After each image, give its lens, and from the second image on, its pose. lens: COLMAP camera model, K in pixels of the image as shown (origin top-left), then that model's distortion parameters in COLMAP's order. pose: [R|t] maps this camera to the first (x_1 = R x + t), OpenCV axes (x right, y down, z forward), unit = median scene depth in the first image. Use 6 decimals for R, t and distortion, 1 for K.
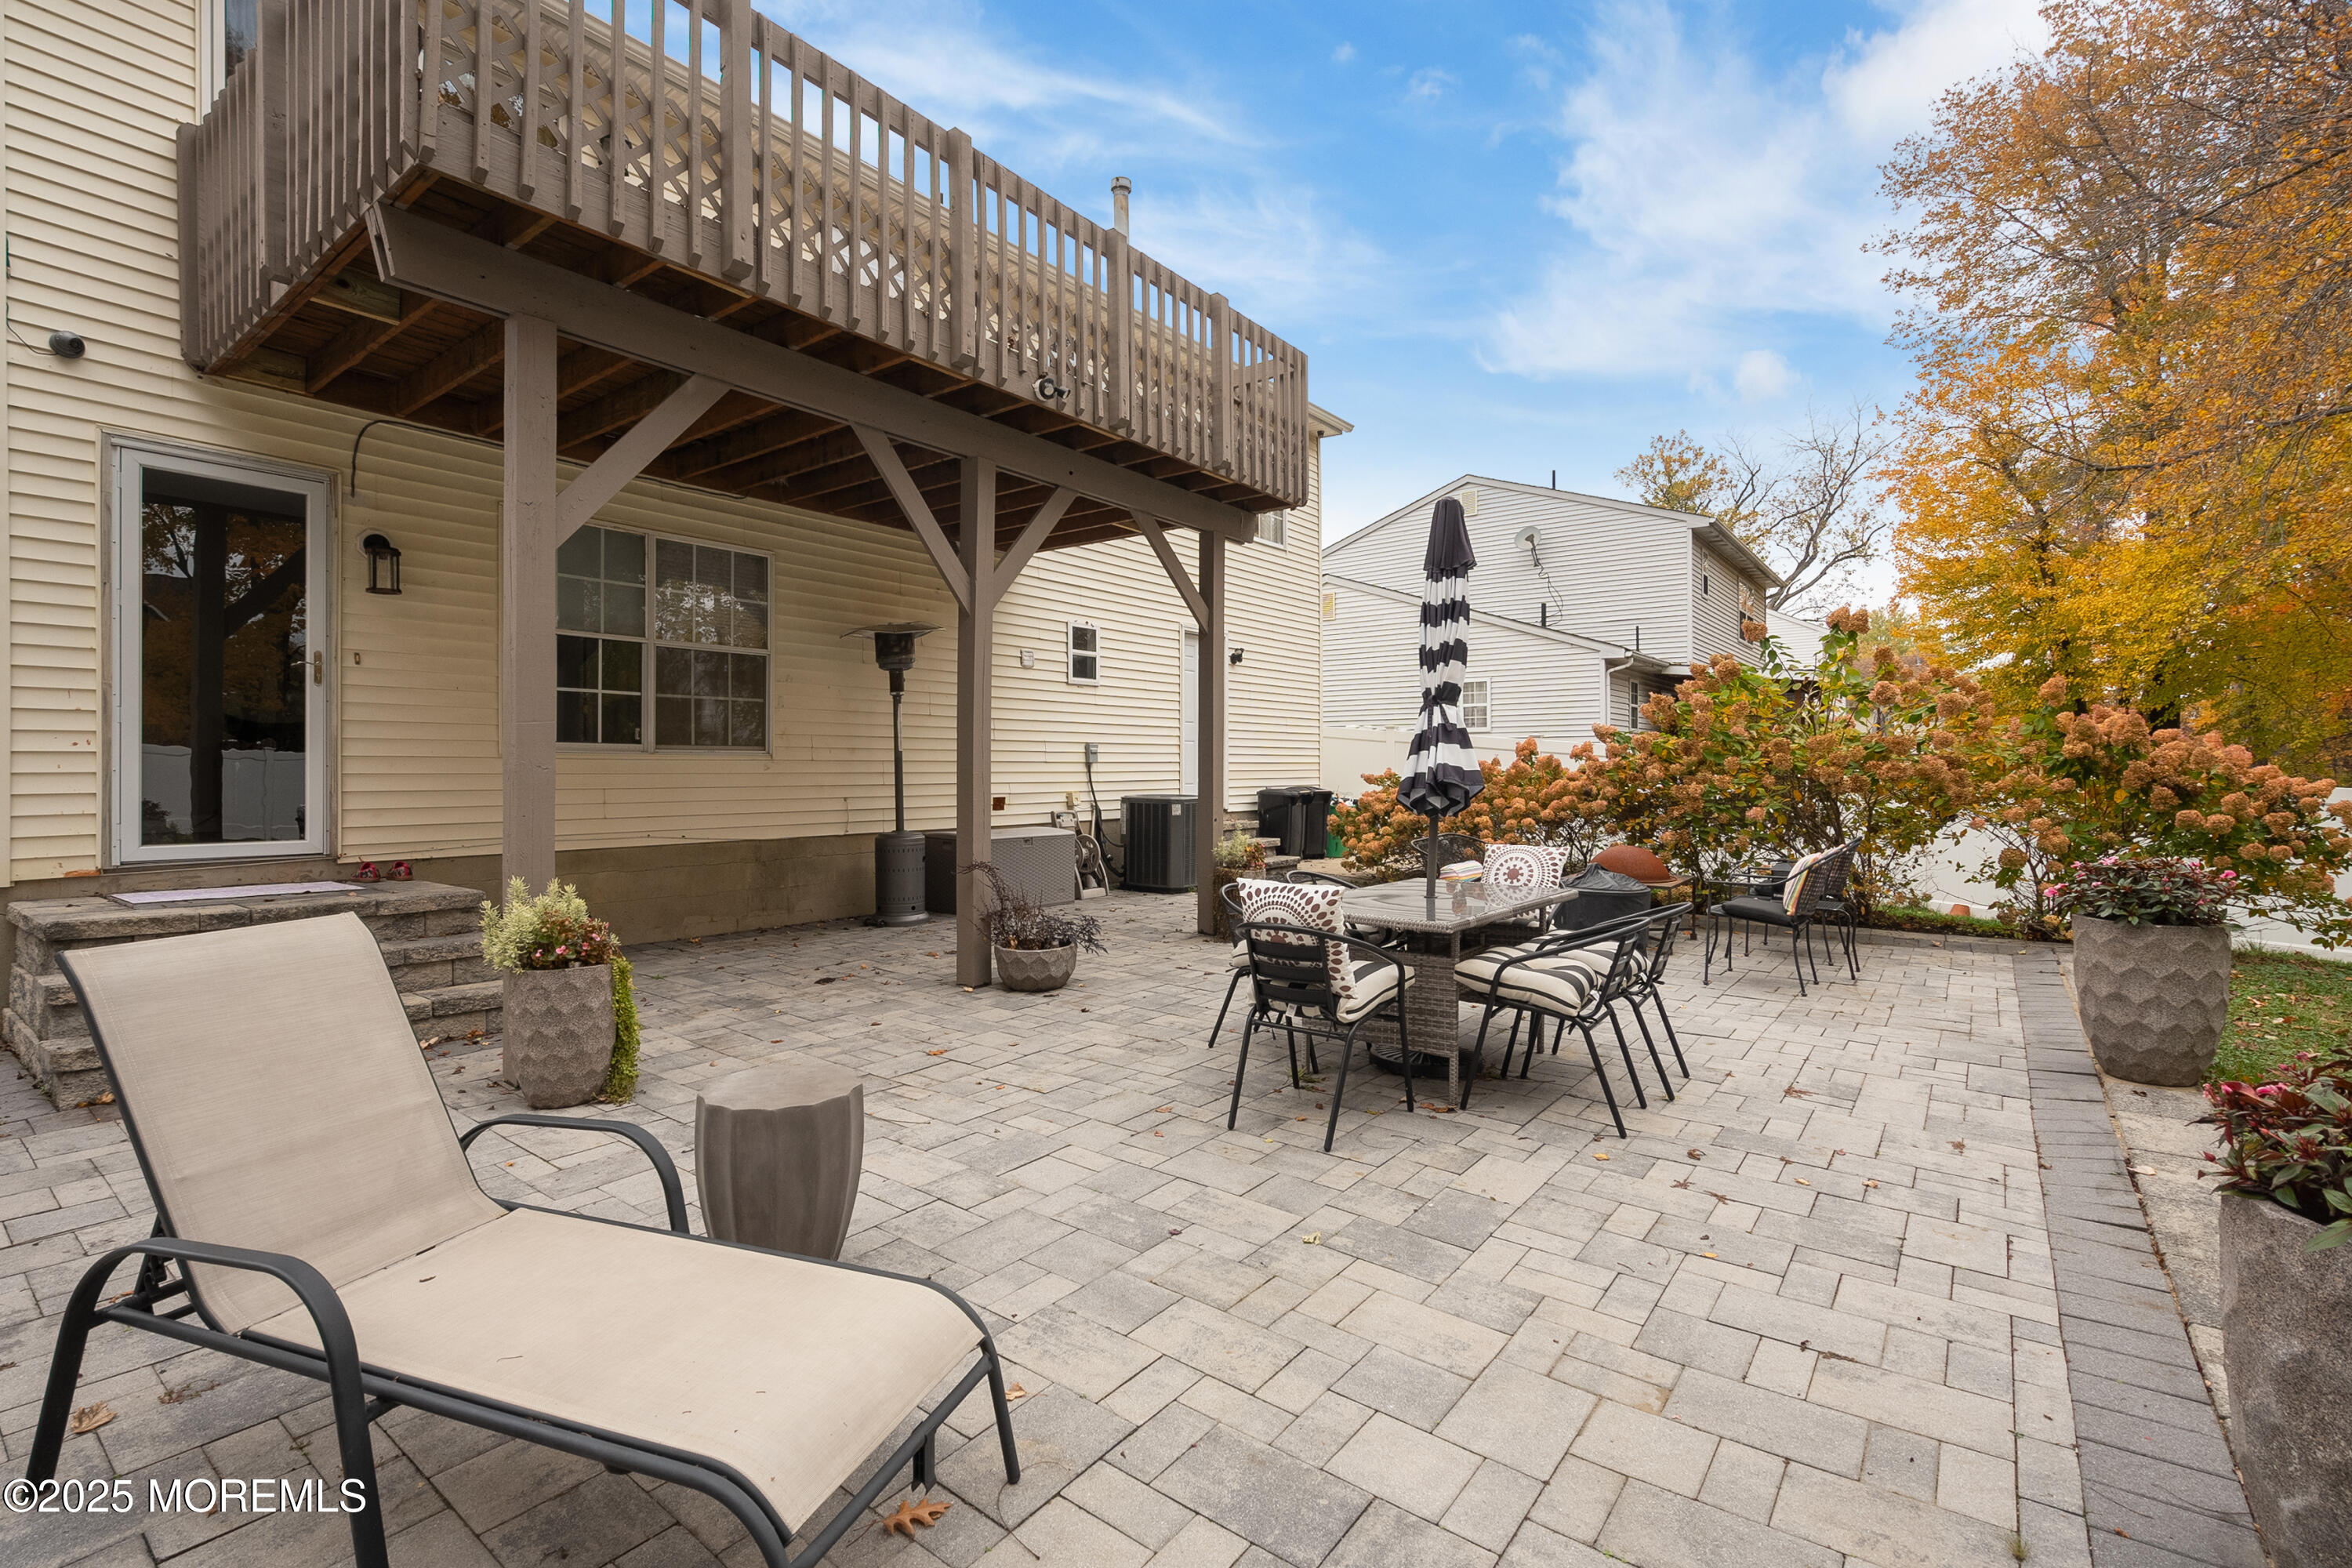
lens RADIAL K [[1054.4, 0, 1179.8], [0, 1054.4, 778.1], [0, 0, 1]] dist [-0.003905, 0.000870]
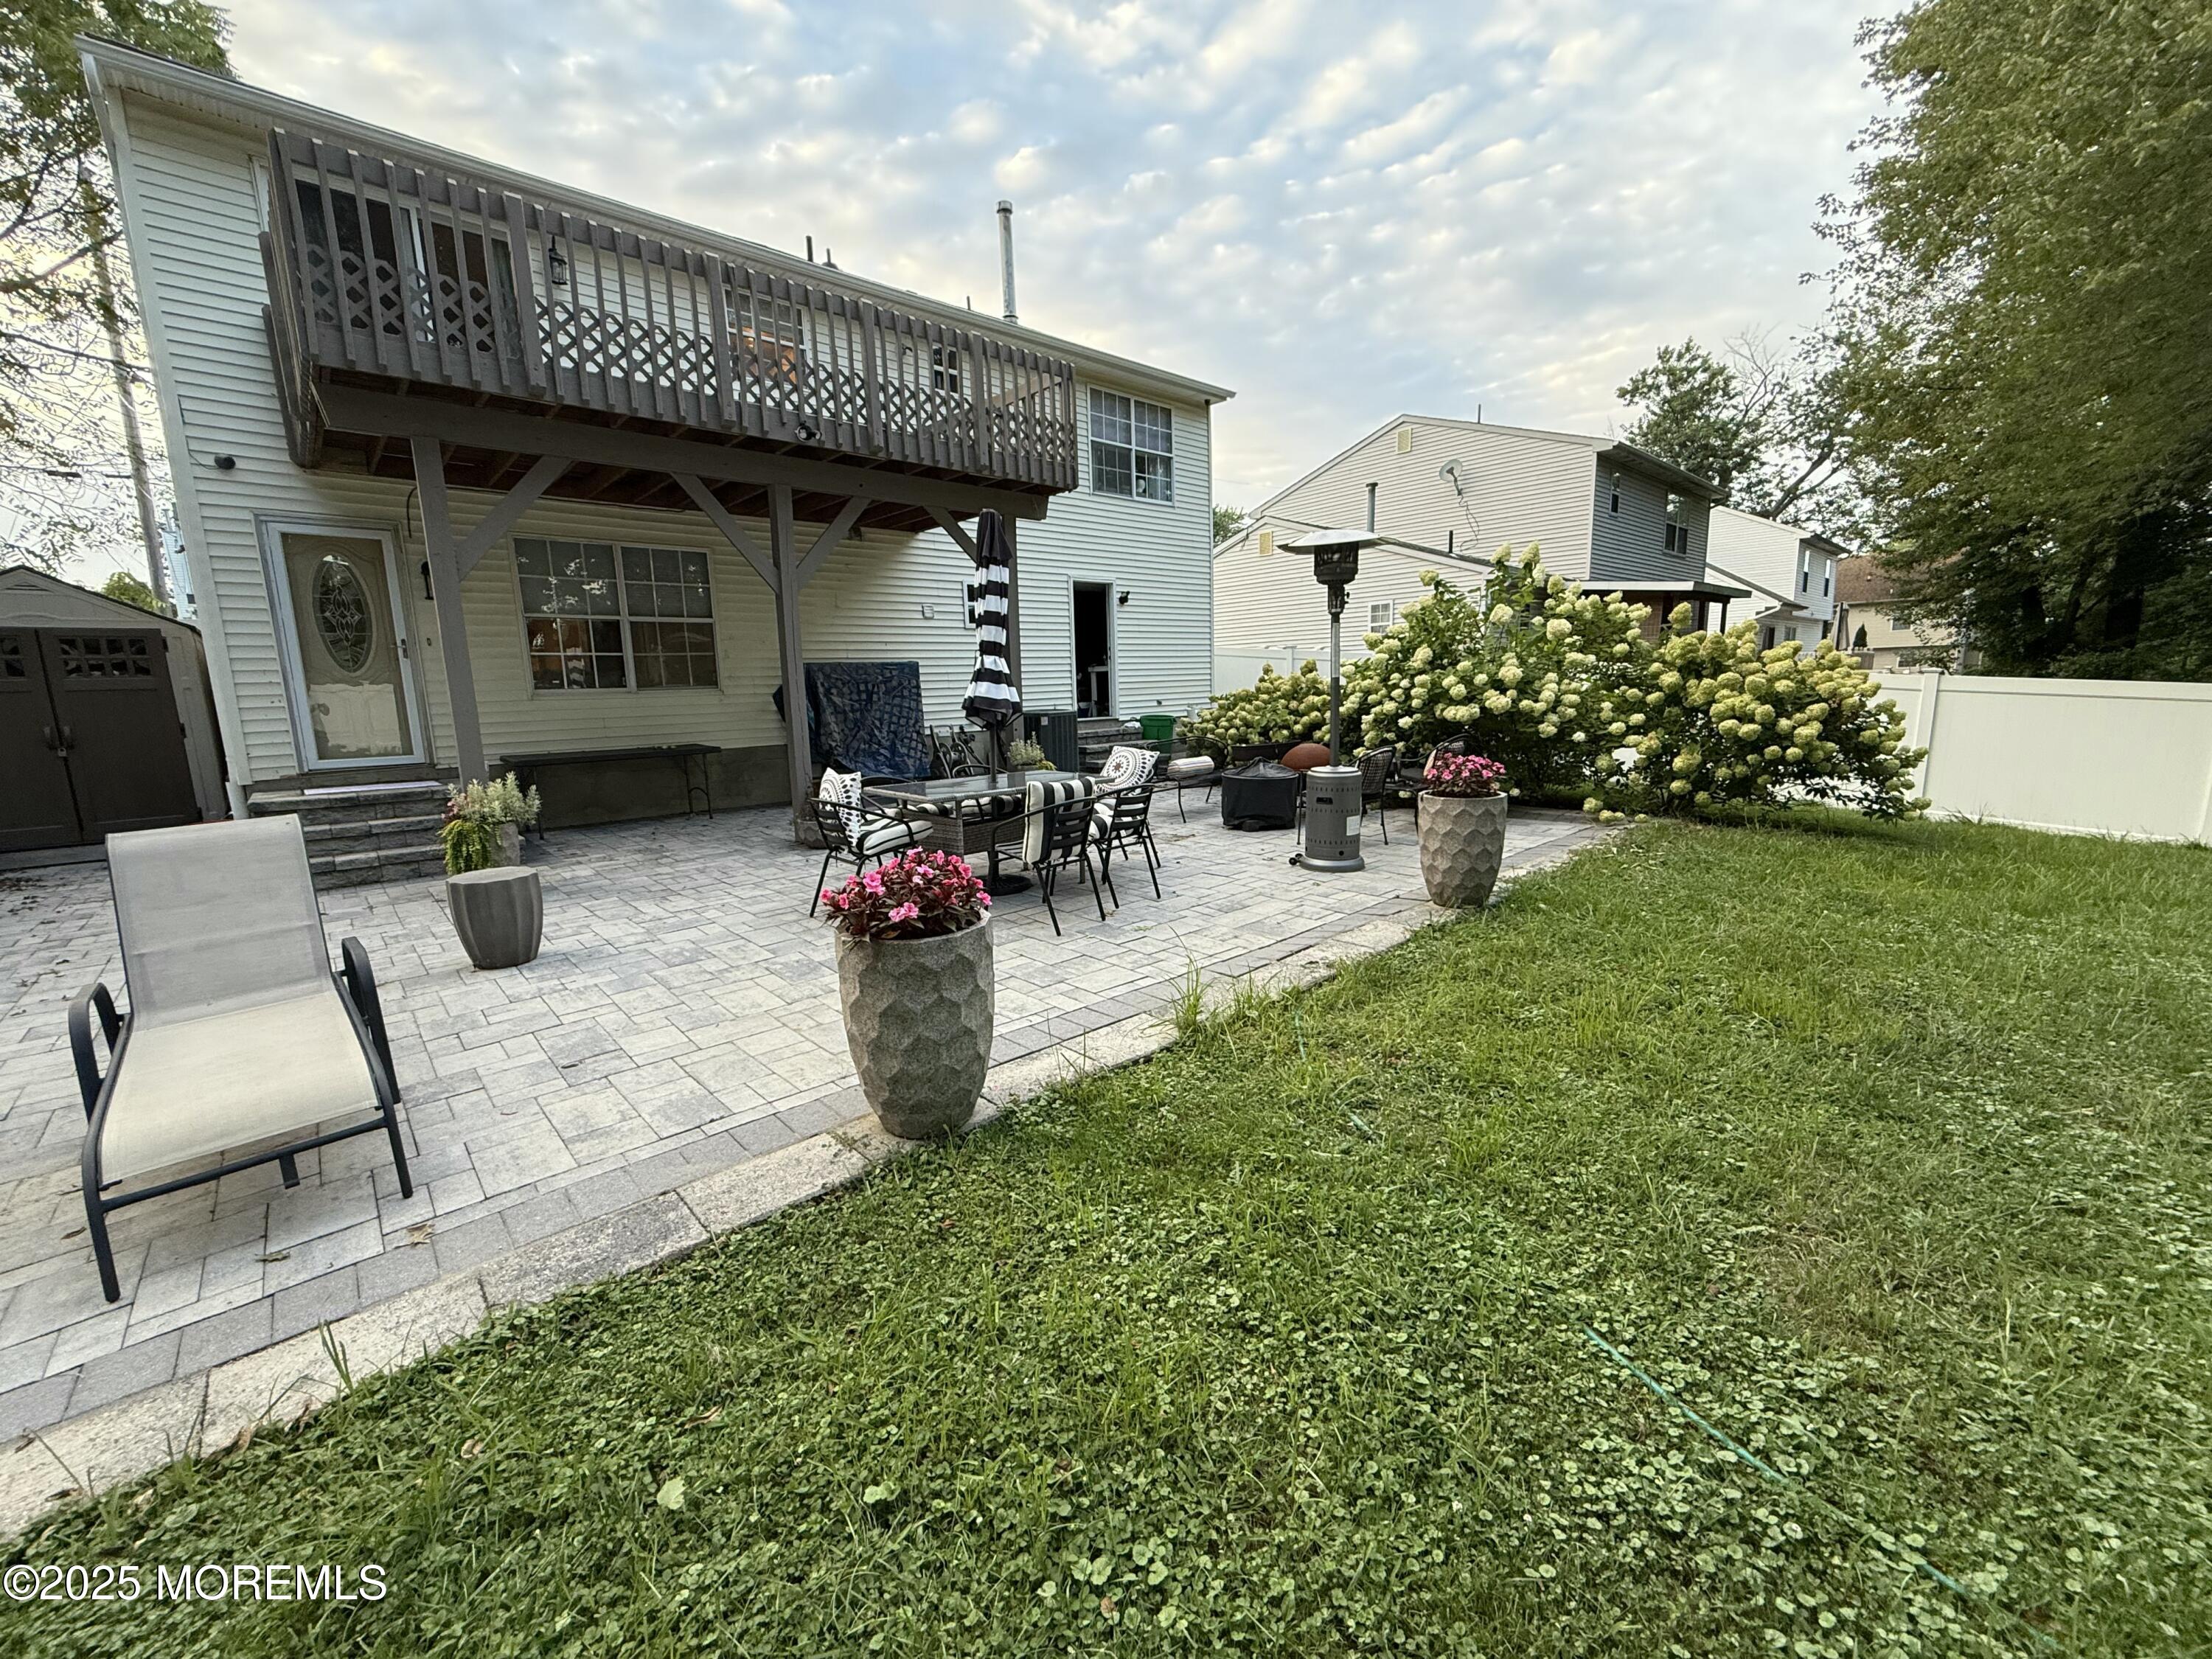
lens RADIAL K [[879.1, 0, 1106.4], [0, 879.1, 829.6], [0, 0, 1]] dist [0.000259, -0.000022]
pose [[0.983698, 0.001039, -0.179824, 0.565174], [0.027259, 0.987567, 0.154820, -0.011099], [0.177749, -0.157198, 0.971439, -0.200854]]
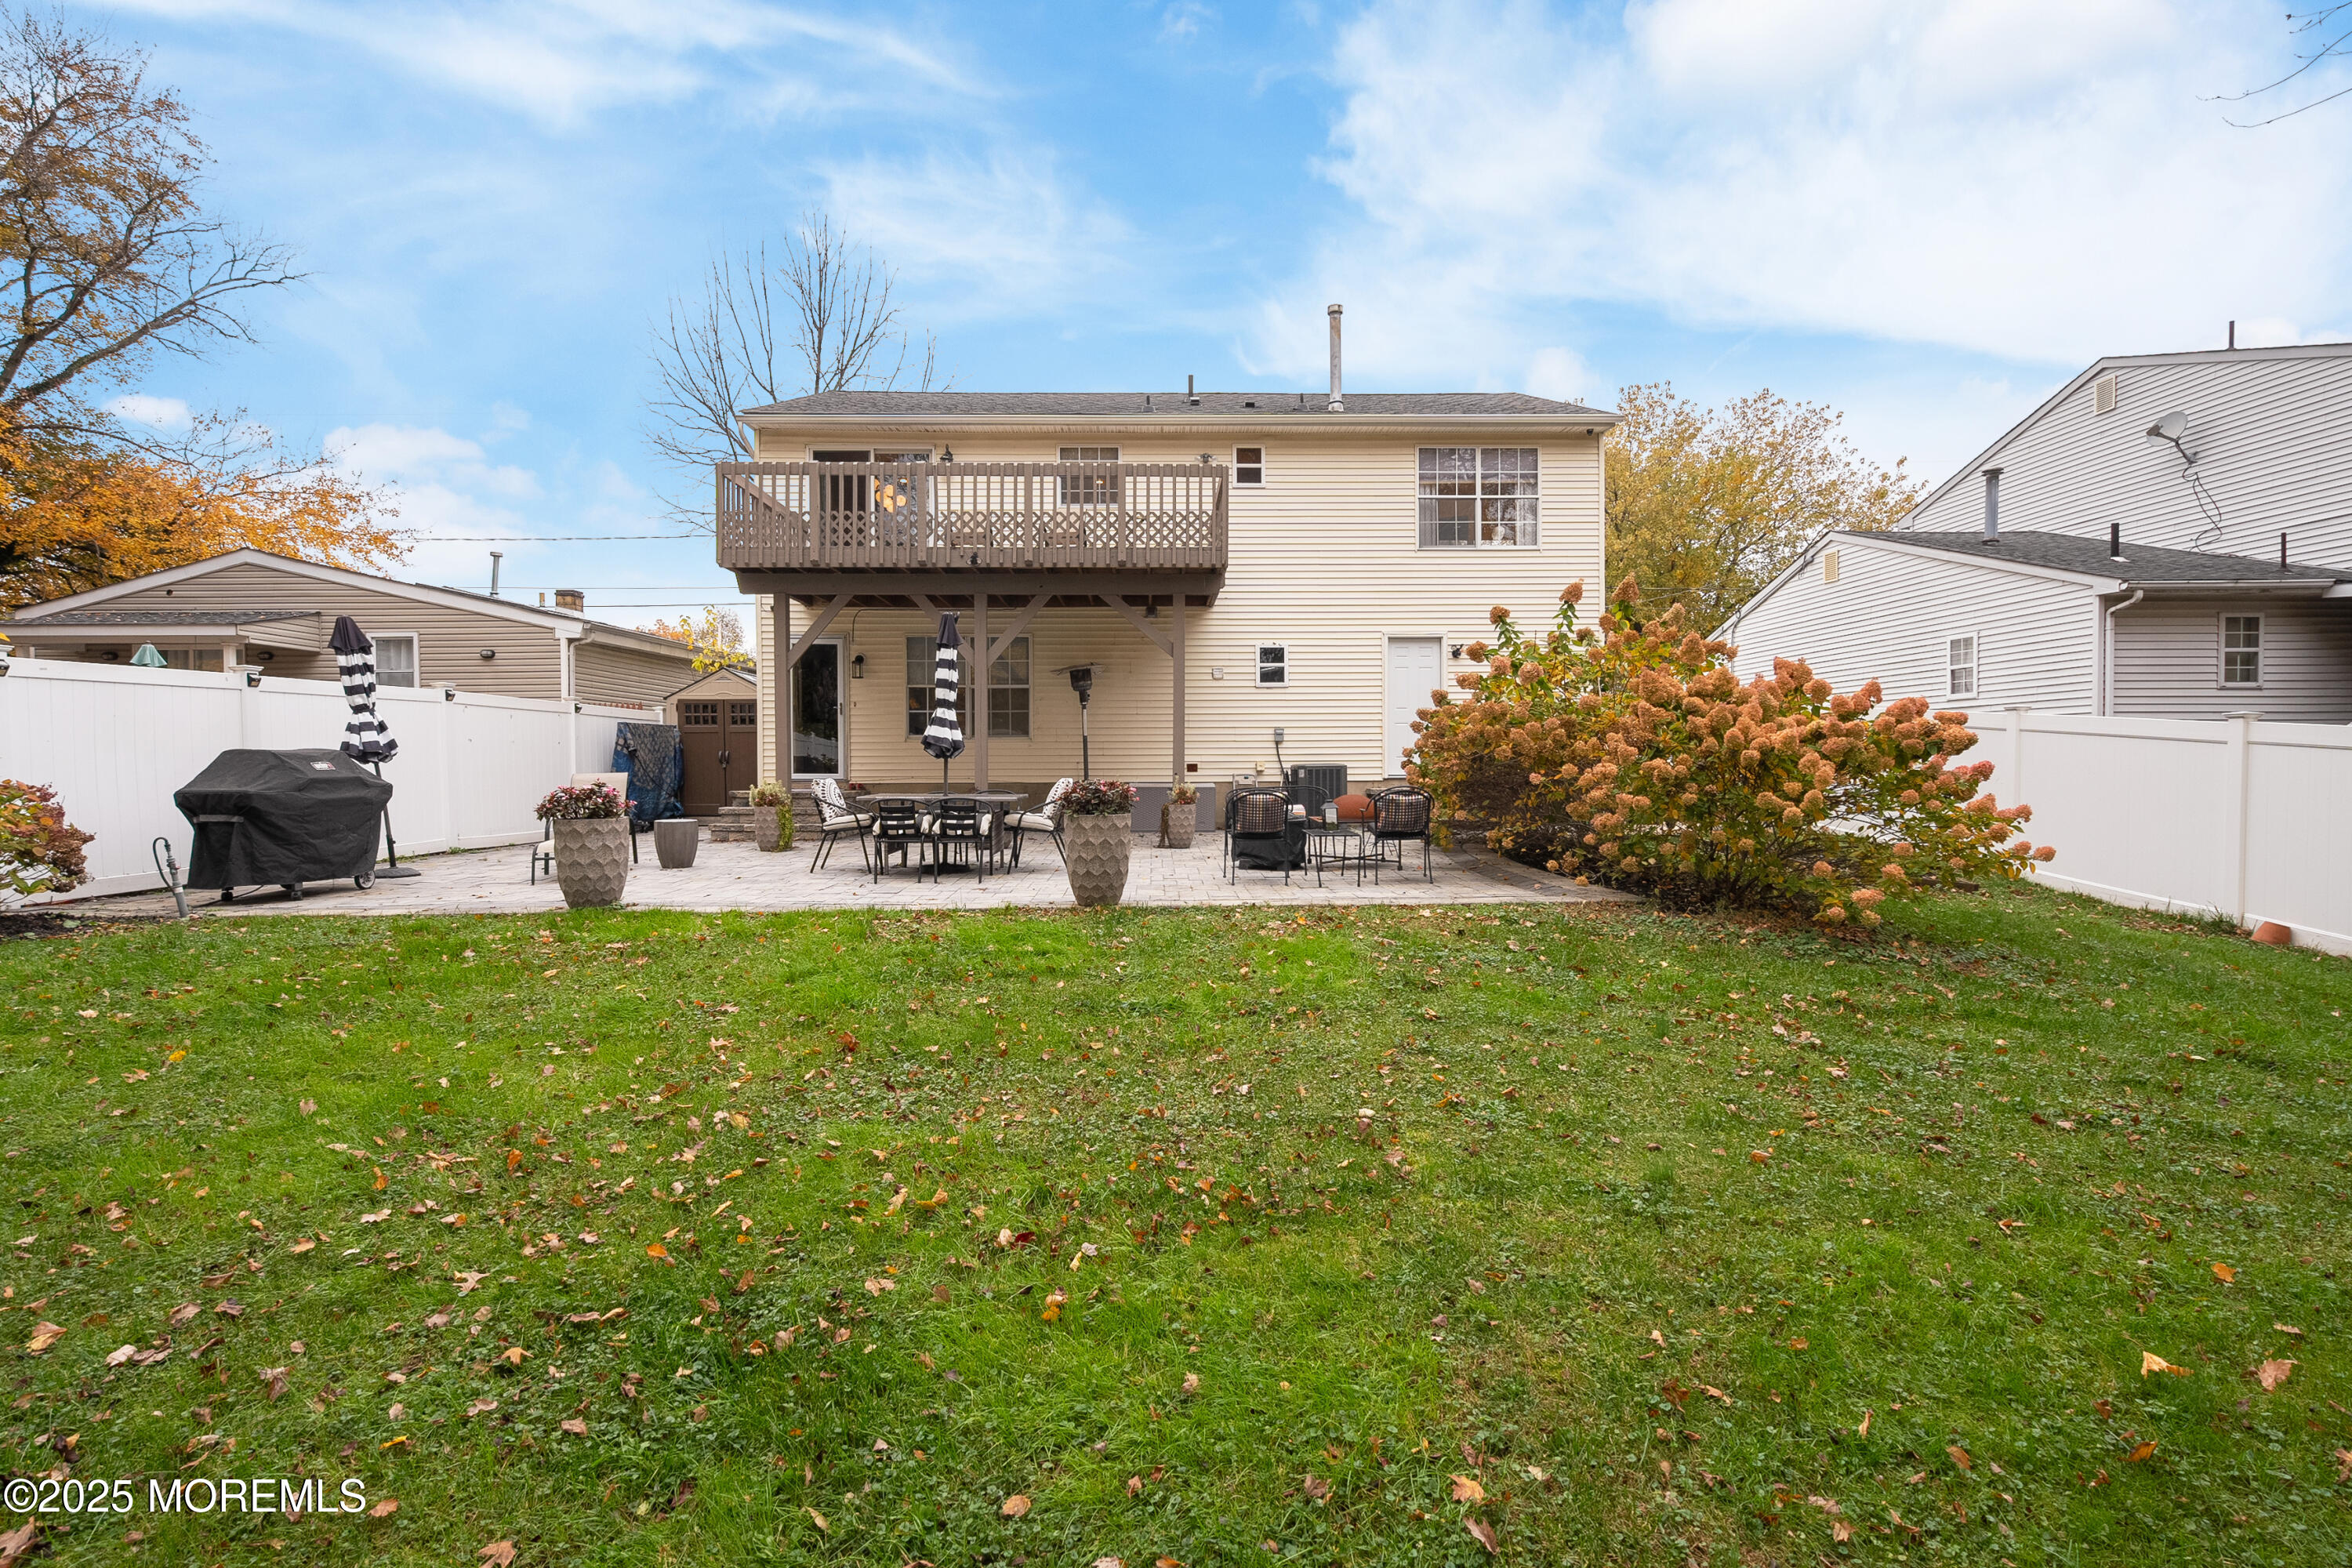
lens RADIAL K [[1054.4, 0, 1184.4], [0, 1054.4, 776.8], [0, 0, 1]] dist [-0.003905, 0.000870]
pose [[0.606717, 0.011591, -0.794834, 2.059400], [-0.006819, 0.999933, 0.009377, 0.044280], [0.794889, -0.000269, 0.606755, 0.068932]]
